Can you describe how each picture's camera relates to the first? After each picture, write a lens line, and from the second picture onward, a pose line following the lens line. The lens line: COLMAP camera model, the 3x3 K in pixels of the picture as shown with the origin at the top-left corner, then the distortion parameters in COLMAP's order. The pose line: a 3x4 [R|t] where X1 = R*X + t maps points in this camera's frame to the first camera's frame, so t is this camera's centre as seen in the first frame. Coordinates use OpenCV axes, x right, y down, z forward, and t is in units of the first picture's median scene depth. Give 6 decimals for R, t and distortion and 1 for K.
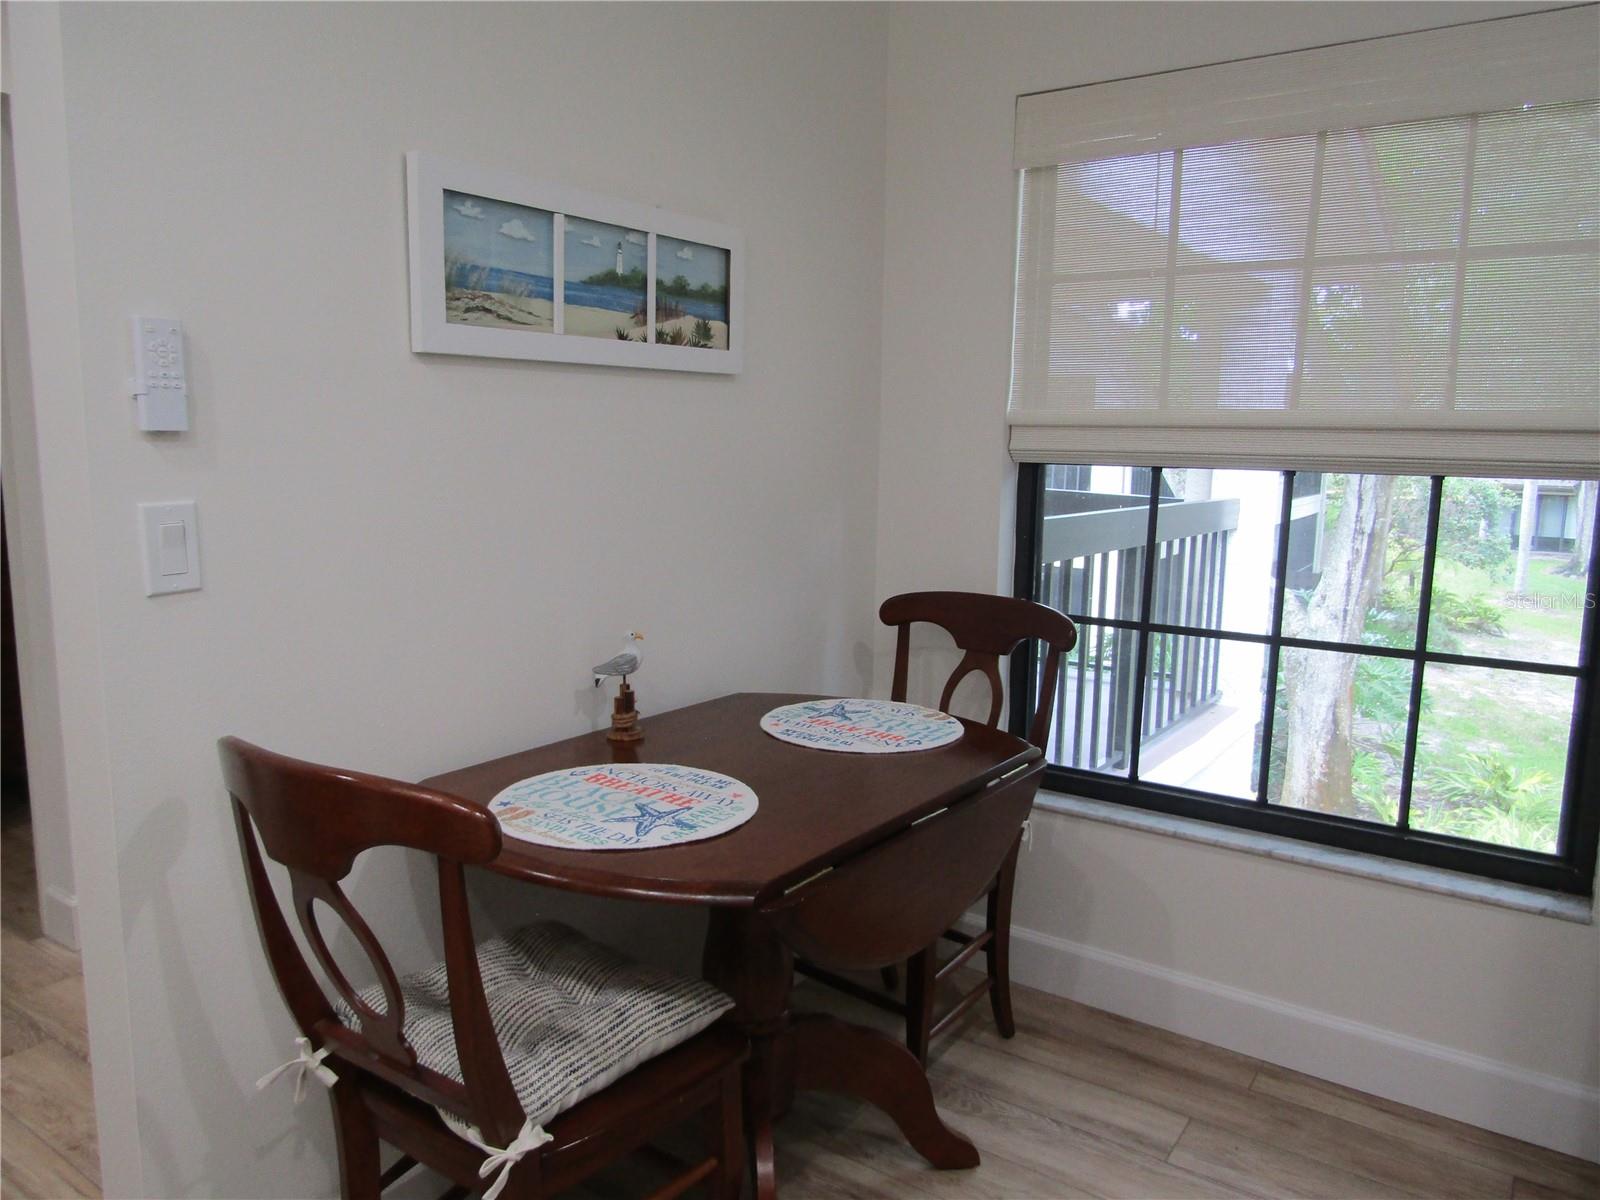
lens RADIAL K [[1143.3, 0, 800.0], [0, 1143.3, 600.0], [0, 0, 1]] dist [-0.009154, 0.004866]
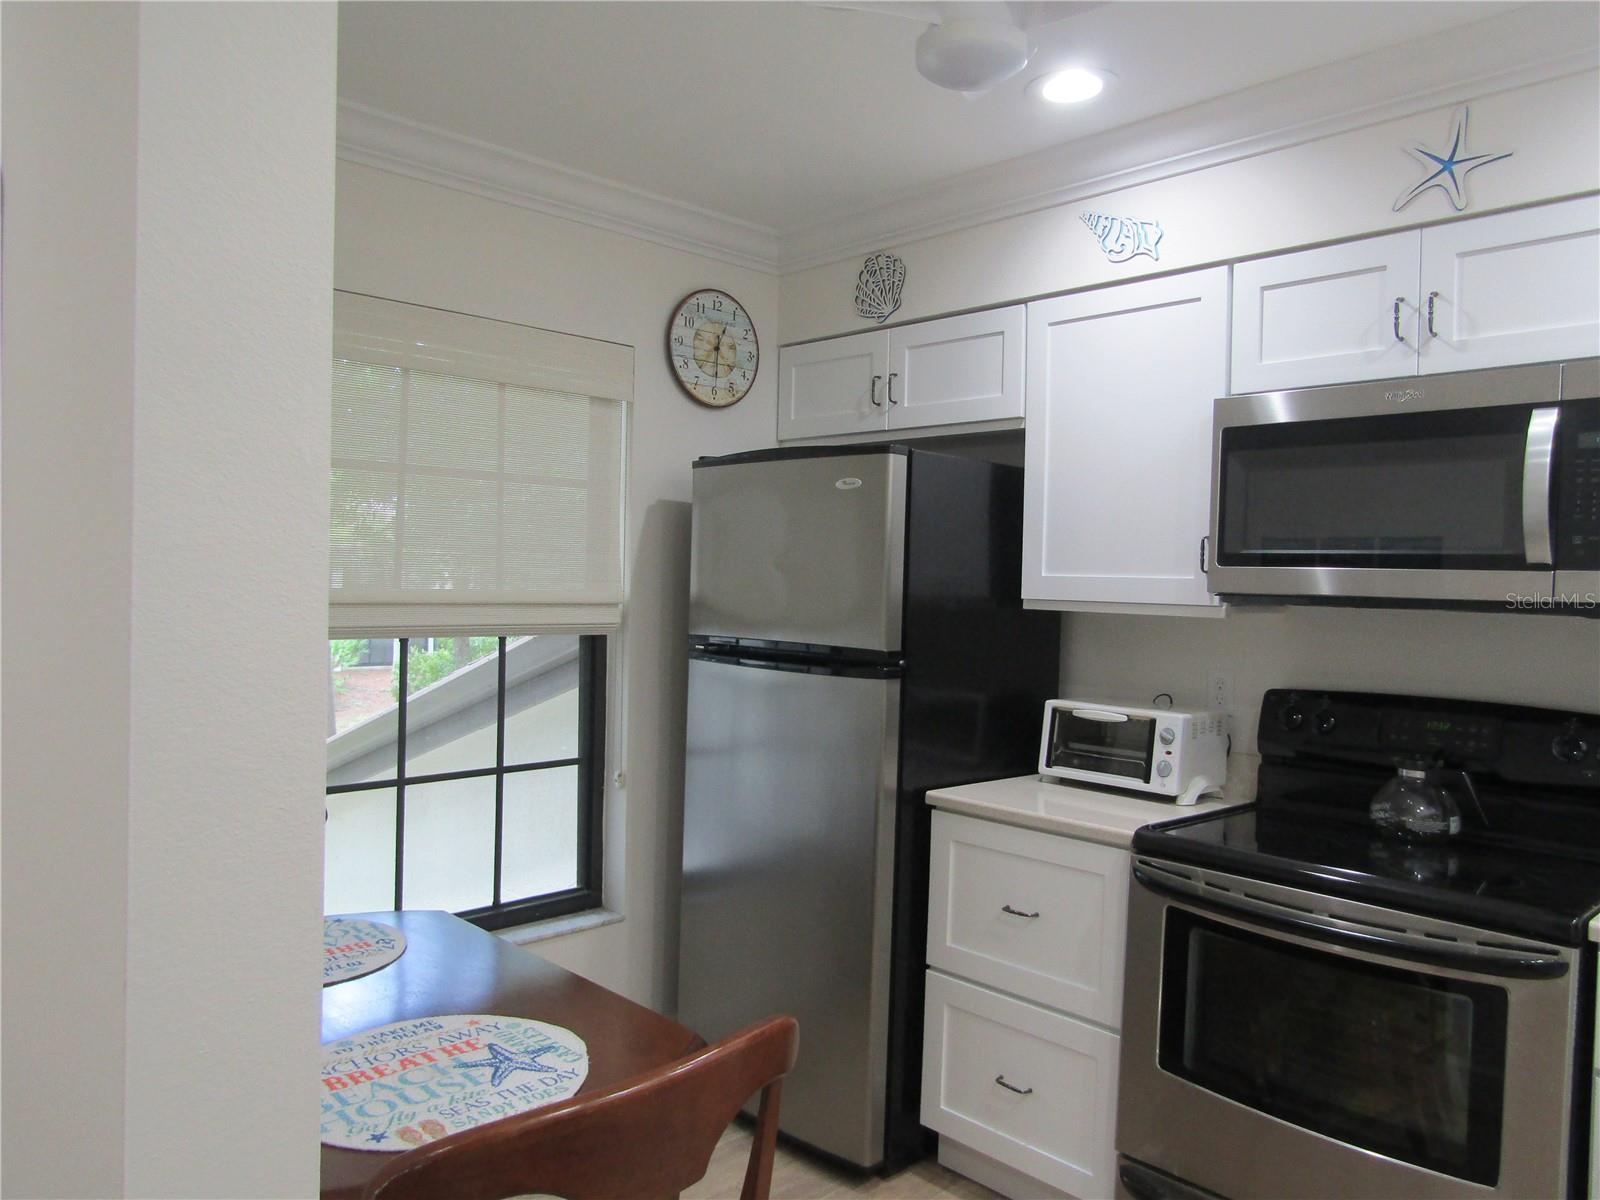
lens RADIAL K [[1143.3, 0, 800.0], [0, 1143.3, 600.0], [0, 0, 1]] dist [-0.009154, 0.004866]
pose [[0.192589, -0.028582, 0.980863, -0.935278], [0.120887, 0.992653, 0.005190, -0.153723], [-0.973805, 0.117574, 0.194629, 0.505132]]
